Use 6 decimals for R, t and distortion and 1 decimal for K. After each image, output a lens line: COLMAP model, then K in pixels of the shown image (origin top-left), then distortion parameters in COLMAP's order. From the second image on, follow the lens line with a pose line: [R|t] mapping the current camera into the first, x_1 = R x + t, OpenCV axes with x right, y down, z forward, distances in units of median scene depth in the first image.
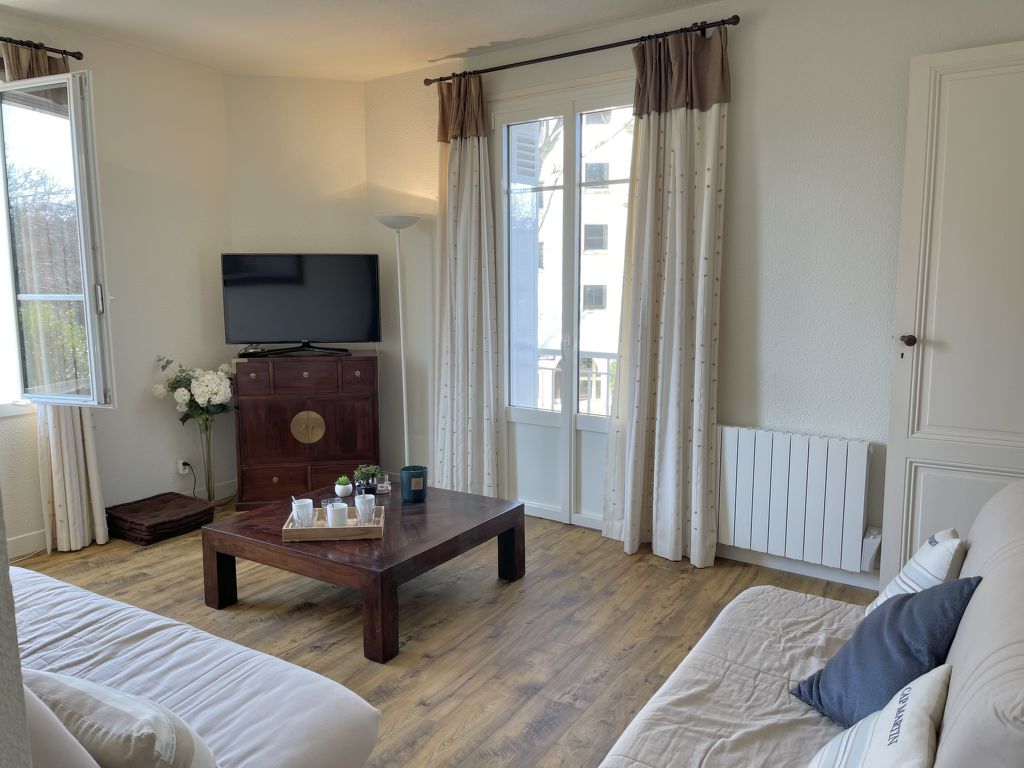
lens RADIAL K [[771.1, 0, 509.7], [0, 771.1, 384.0], [0, 0, 1]] dist [0.075974, -0.099593]
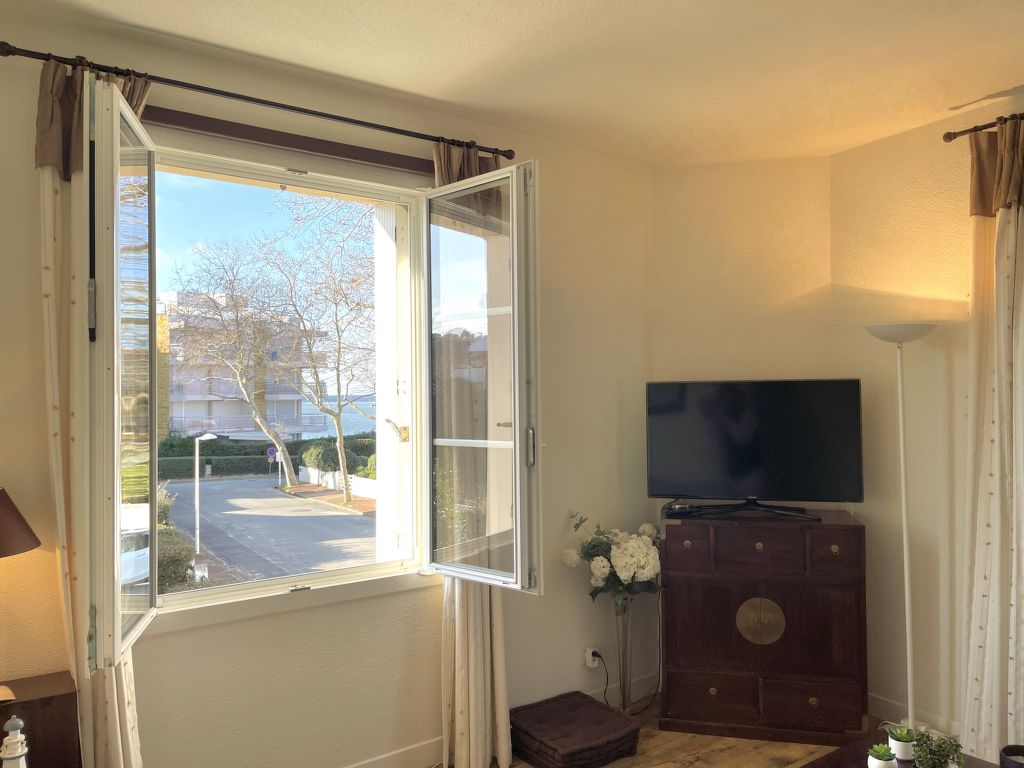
lens RADIAL K [[771.1, 0, 509.7], [0, 771.1, 384.0], [0, 0, 1]] dist [0.075974, -0.099593]
pose [[0.923553, -0.012641, -0.383262, -0.213618], [-0.045131, 0.988928, -0.141370, -0.052239], [0.380805, 0.147860, 0.912757, 0.249461]]
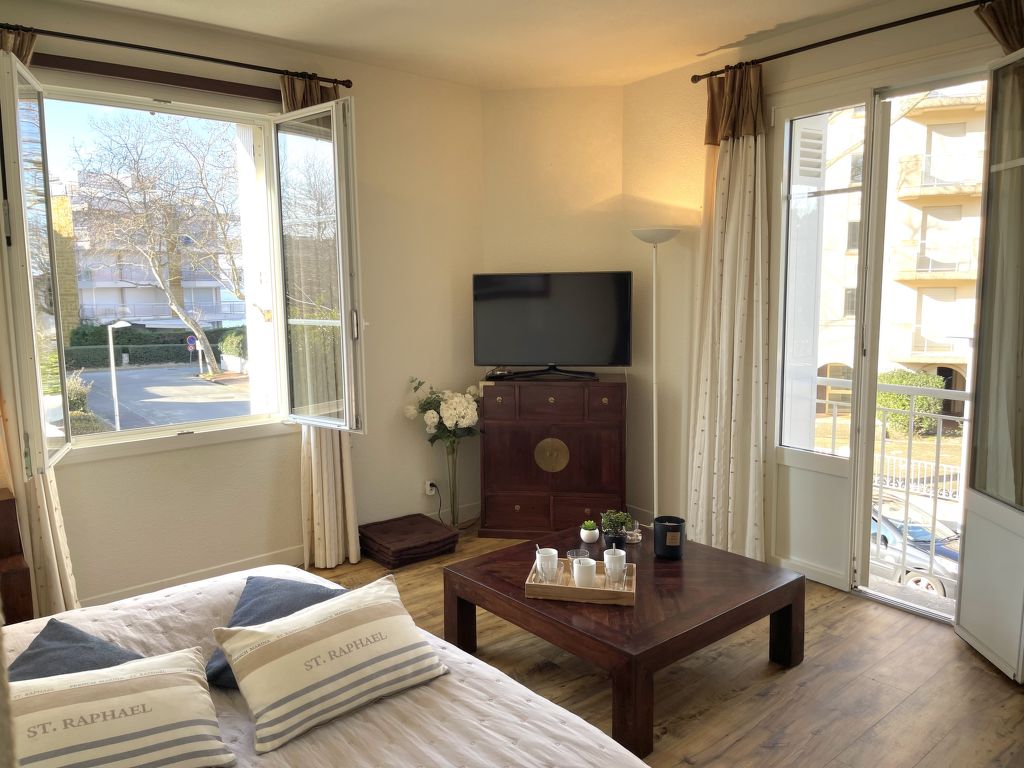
lens RADIAL K [[772.9, 0, 508.2], [0, 772.9, 378.8], [0, 0, 1]] dist [0.082379, -0.112271]
pose [[0.953226, 0.028687, -0.300893, -0.032124], [-0.032232, 0.999457, -0.006824, -0.032096], [0.300534, 0.016203, 0.953634, 0.088765]]
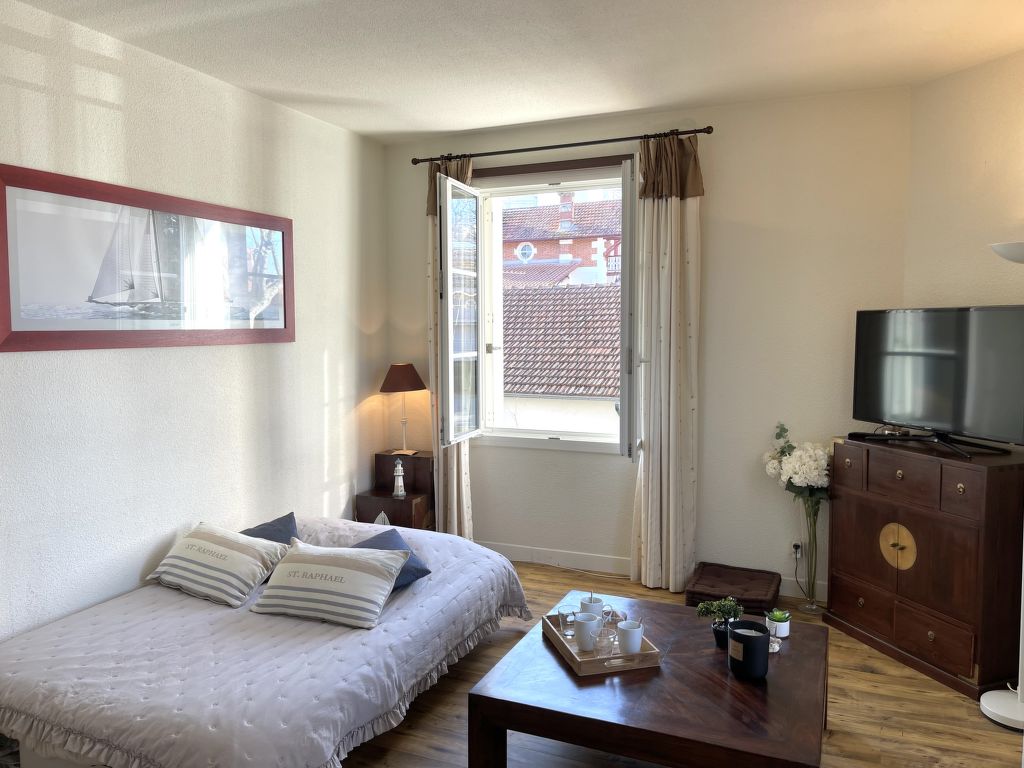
lens RADIAL K [[771.1, 0, 509.7], [0, 771.1, 384.0], [0, 0, 1]] dist [0.075974, -0.099593]
pose [[0.153459, 0.077412, -0.985118, 0.426230], [-0.128479, 0.990027, 0.057783, -0.098022], [0.979767, 0.117700, 0.161874, 0.555750]]
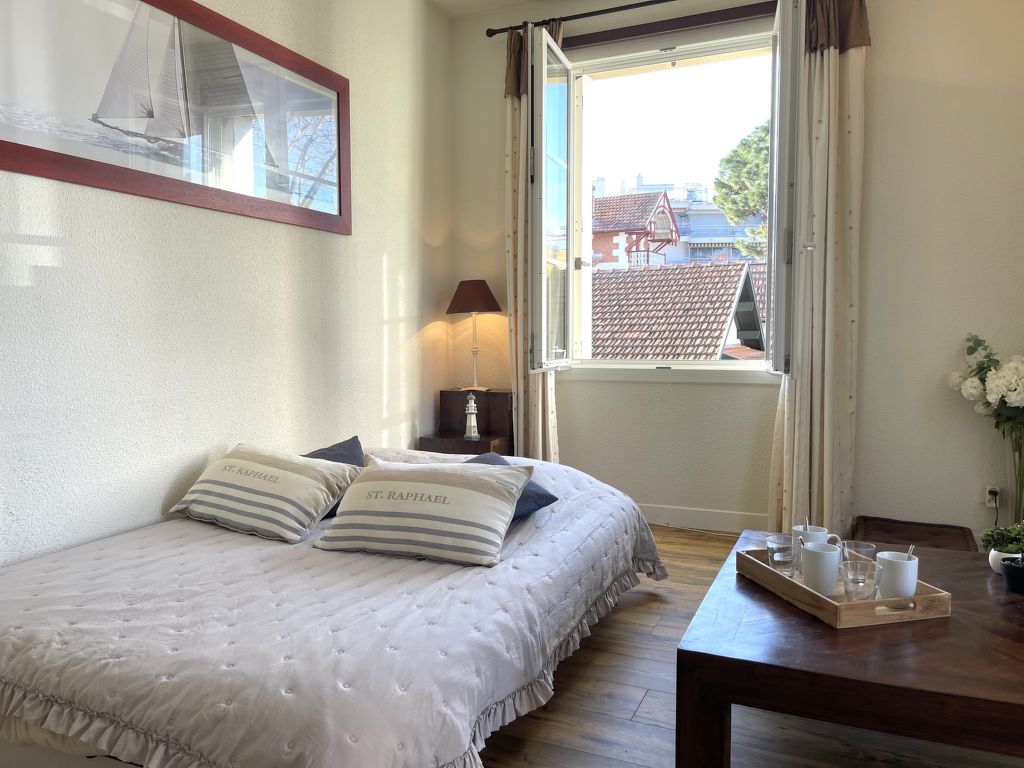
lens RADIAL K [[771.1, 0, 509.7], [0, 771.1, 384.0], [0, 0, 1]] dist [0.075974, -0.099593]
pose [[0.139850, 0.068439, -0.987805, 0.220411], [-0.129183, 0.990343, 0.050326, 0.029974], [0.981710, 0.120570, 0.147341, 0.501405]]
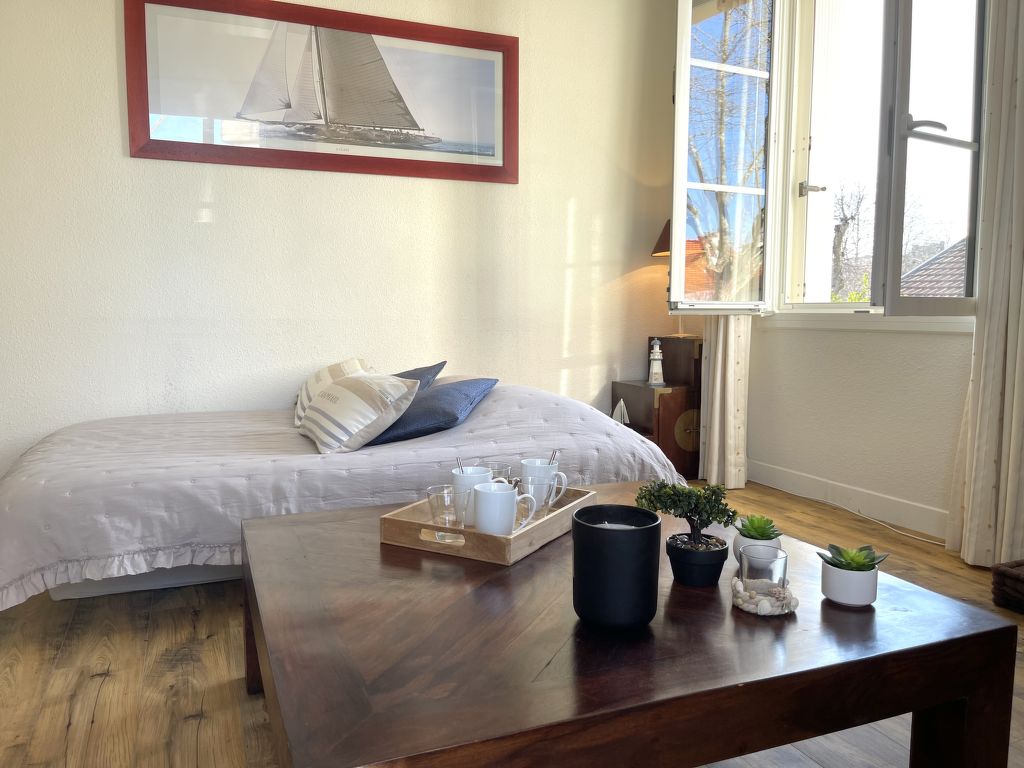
lens RADIAL K [[771.1, 0, 509.7], [0, 771.1, 384.0], [0, 0, 1]] dist [0.075974, -0.099593]
pose [[-0.588008, 0.079091, -0.804979, 0.118065], [-0.106436, 0.978988, 0.173936, 0.009083], [0.801822, 0.187954, -0.567235, 0.959480]]
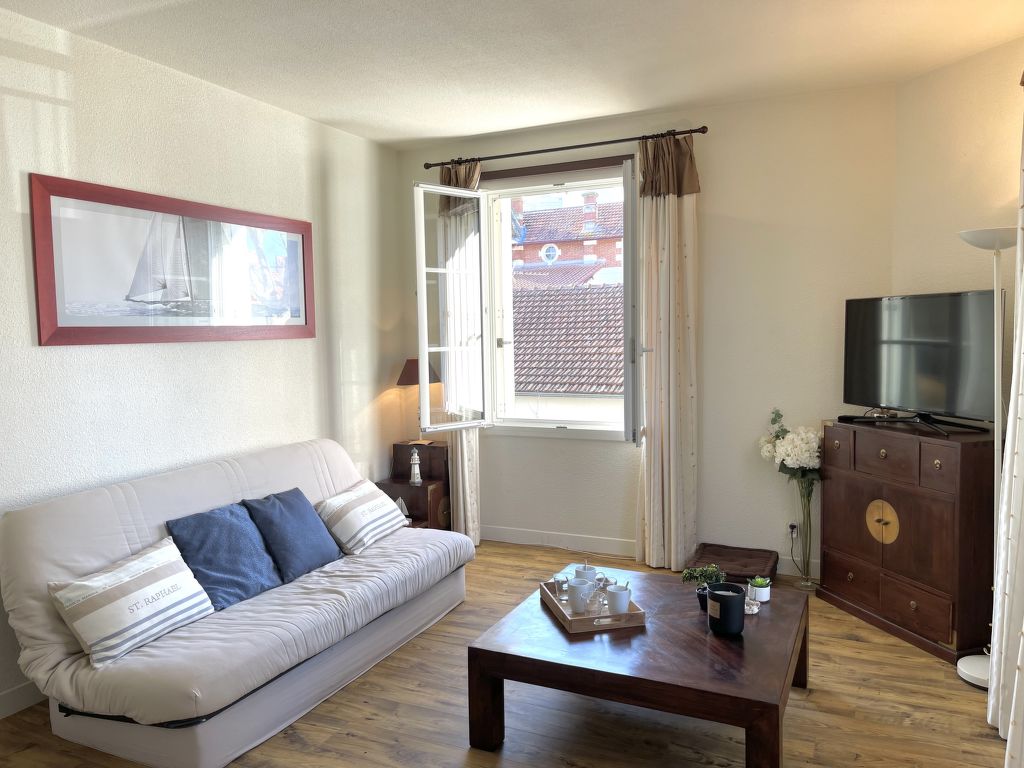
lens RADIAL K [[771.6, 0, 508.3], [0, 771.6, 387.7], [0, 0, 1]] dist [0.079264, -0.088206]
pose [[0.116855, 0.077178, -0.990146, 0.487892], [-0.115052, 0.991316, 0.063691, -0.088896], [0.986462, 0.106475, 0.124719, 0.575719]]
